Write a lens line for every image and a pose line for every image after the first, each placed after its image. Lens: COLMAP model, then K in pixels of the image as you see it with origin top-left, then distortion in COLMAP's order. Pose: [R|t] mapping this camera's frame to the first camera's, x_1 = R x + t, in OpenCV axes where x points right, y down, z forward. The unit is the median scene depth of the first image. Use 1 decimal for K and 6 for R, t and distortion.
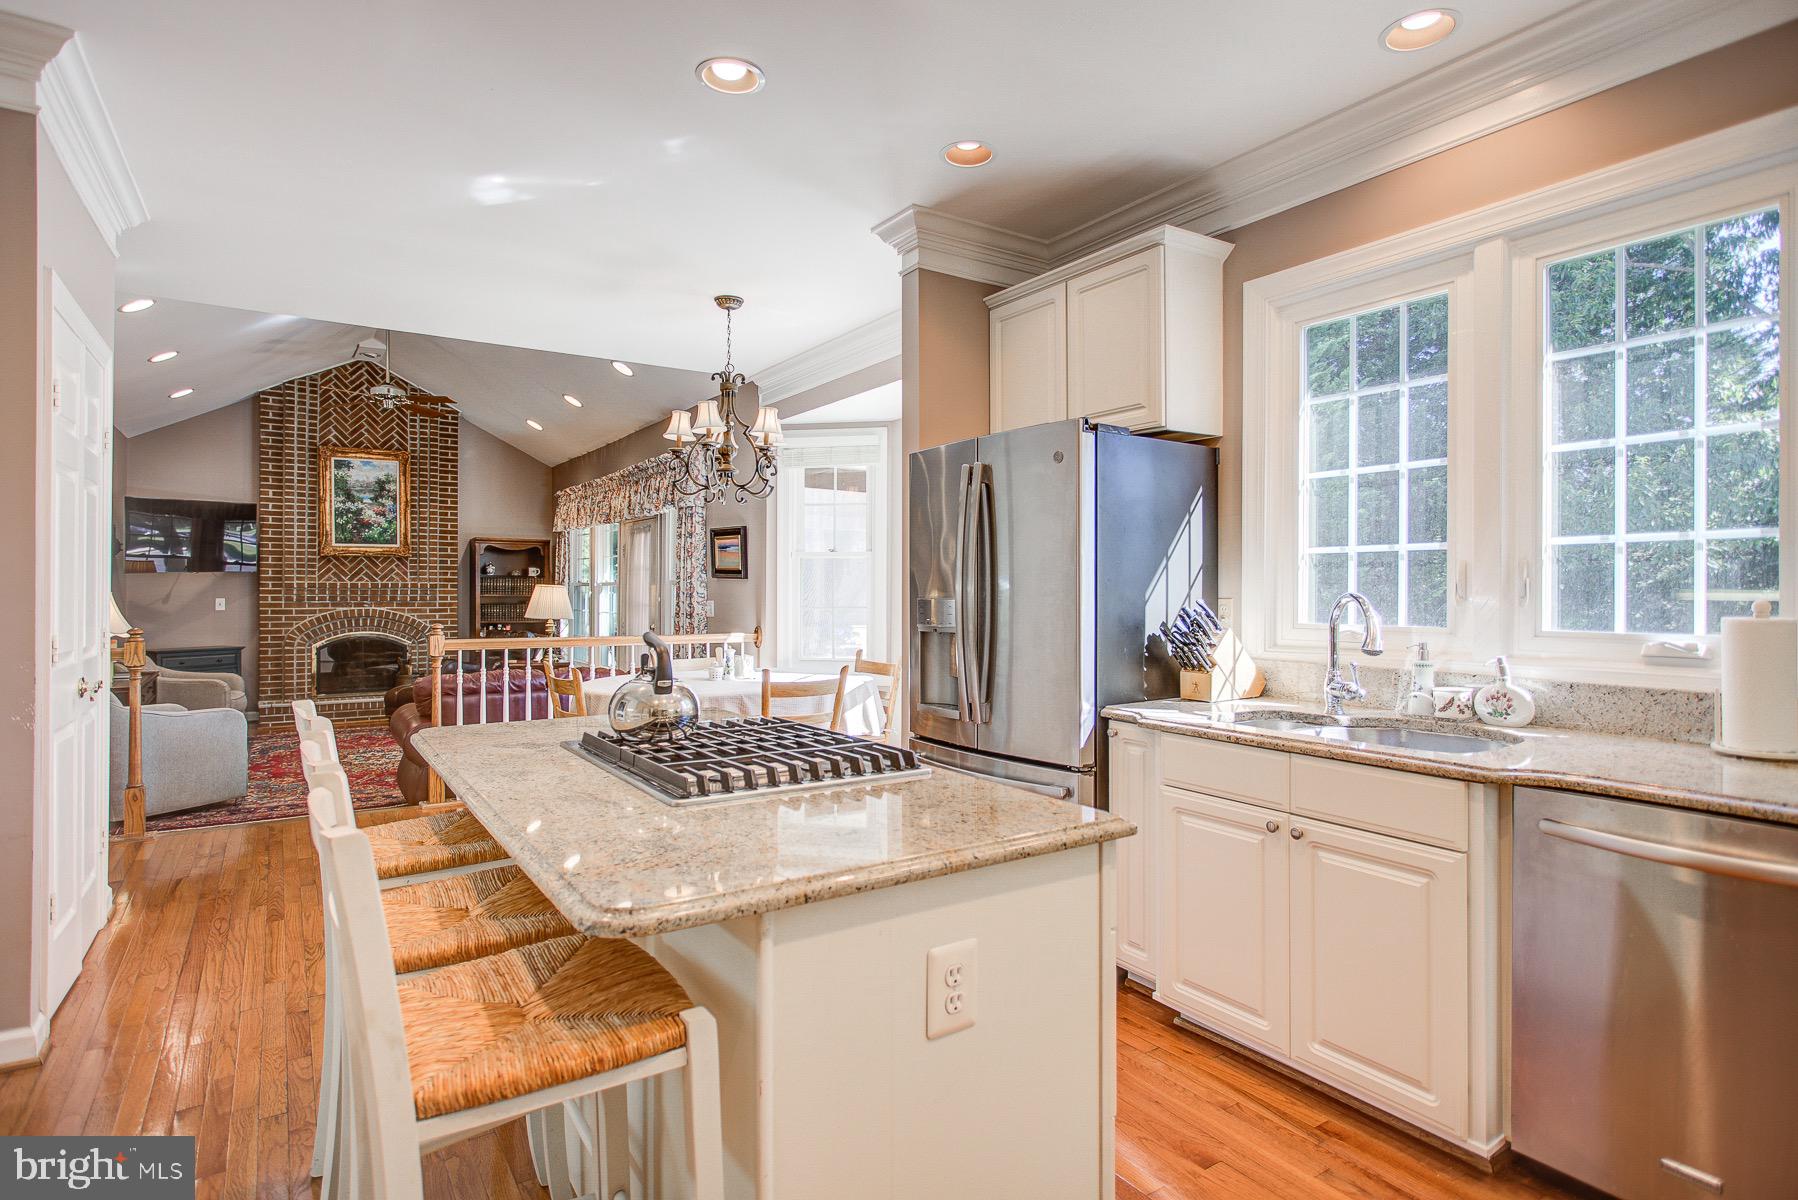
lens RADIAL K [[935.9, 0, 902.1], [0, 935.9, 596.4], [0, 0, 1]] dist [-0.003146, 0.000868]
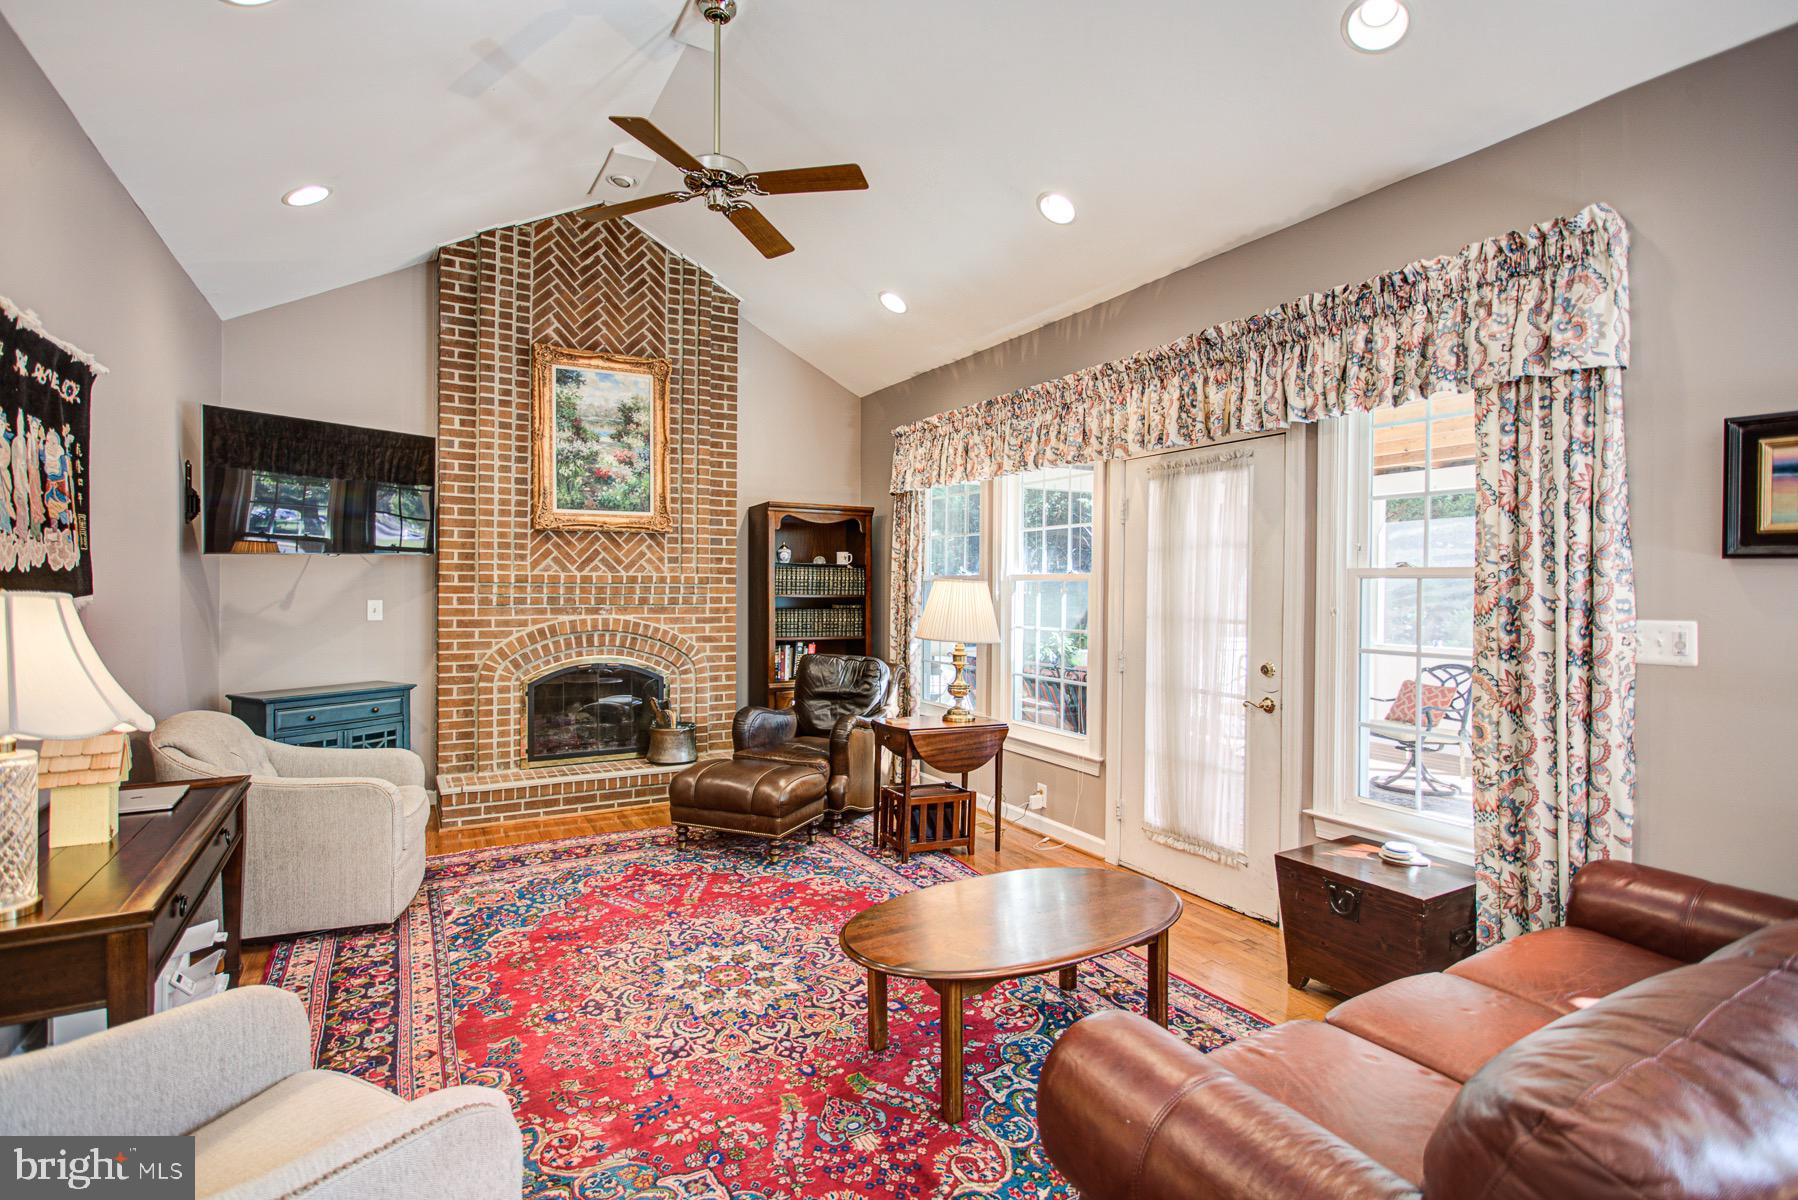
lens RADIAL K [[851.2, 0, 893.3], [0, 851.2, 596.8], [0, 0, 1]] dist [-0.004867, 0.000048]
pose [[0.997623, 0.004235, -0.068777, -0.357188], [-0.003970, 0.999984, 0.003997, -0.003292], [0.068793, -0.003714, 0.997624, 0.475269]]
